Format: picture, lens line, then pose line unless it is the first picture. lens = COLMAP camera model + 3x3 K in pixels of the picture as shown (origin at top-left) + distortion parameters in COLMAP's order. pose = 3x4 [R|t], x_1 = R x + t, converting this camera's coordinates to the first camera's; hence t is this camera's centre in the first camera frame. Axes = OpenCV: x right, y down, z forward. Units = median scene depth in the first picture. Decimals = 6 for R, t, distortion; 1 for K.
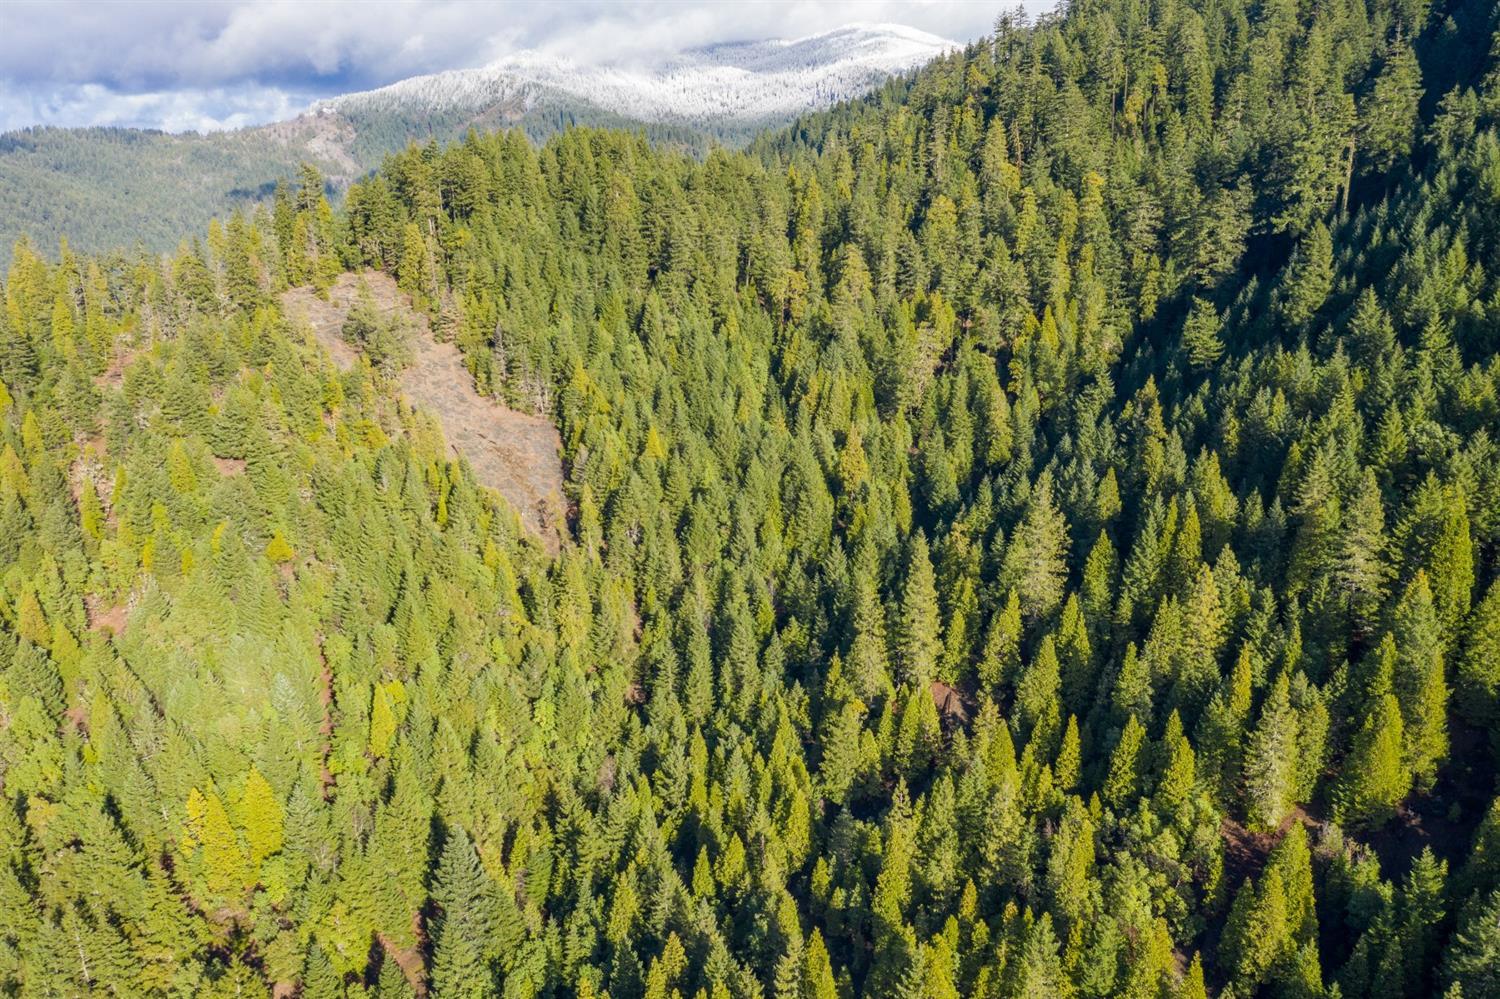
lens RADIAL K [[1217.9, 0, 749.2], [0, 1217.9, 496.7], [0, 0, 1]] dist [-0.005682, -0.001383]
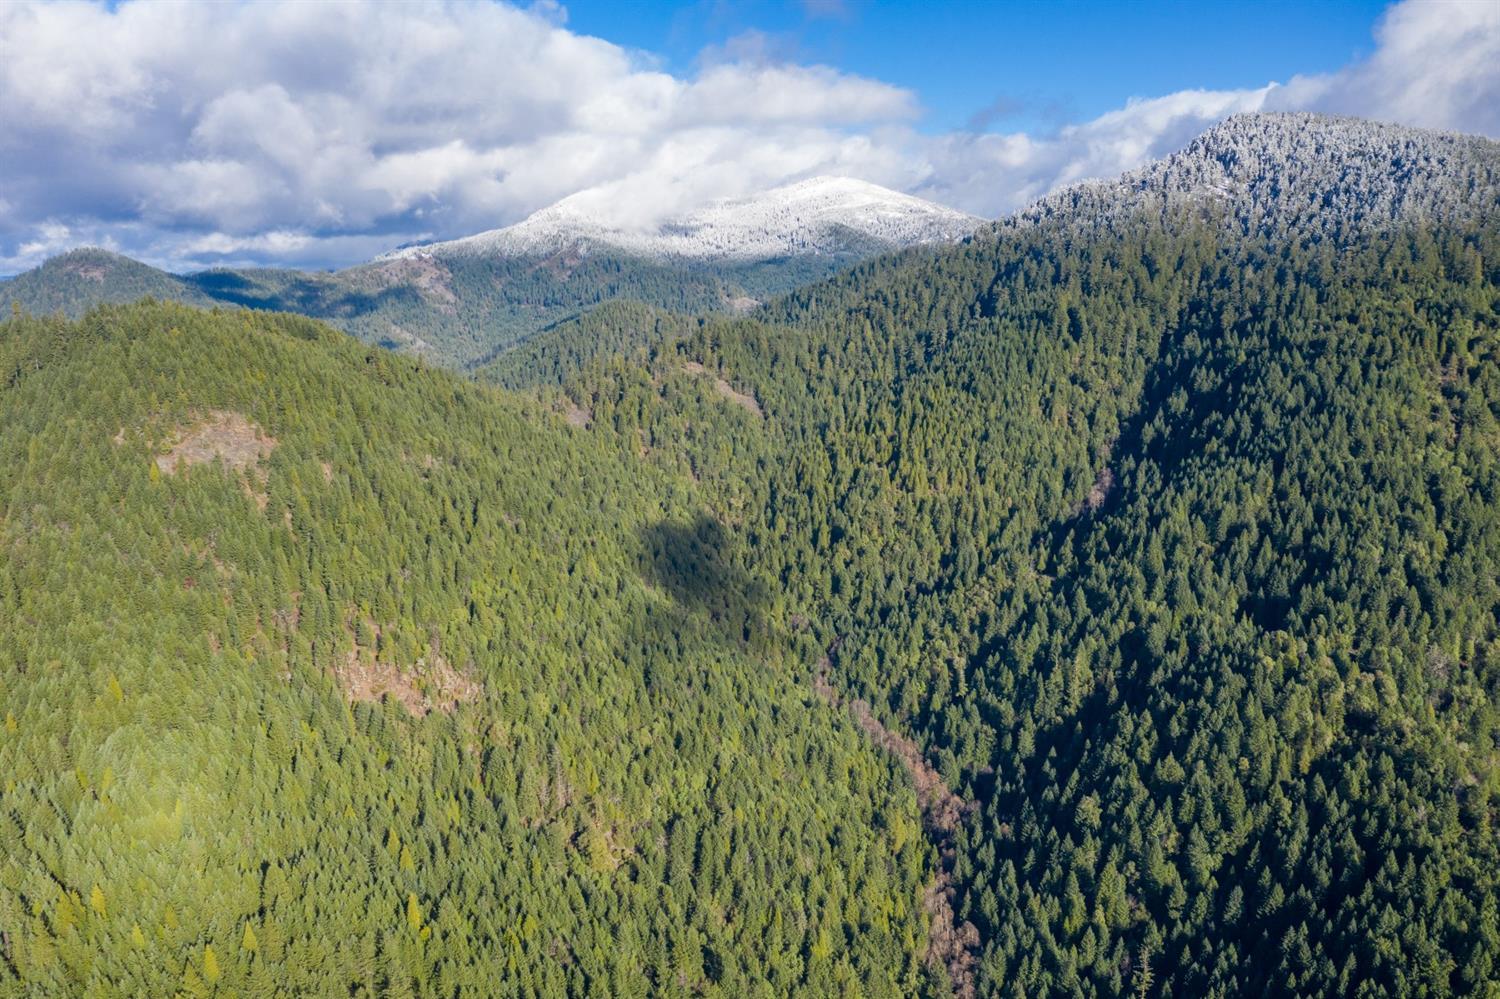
lens RADIAL K [[1217.9, 0, 750.6], [0, 1217.9, 500.6], [0, 0, 1]] dist [-0.005682, -0.001383]
pose [[0.999581, -0.004157, 0.028640, -0.254563], [0.006574, 0.996374, -0.084822, 0.542750], [-0.028183, 0.084975, 0.995984, -2.620722]]
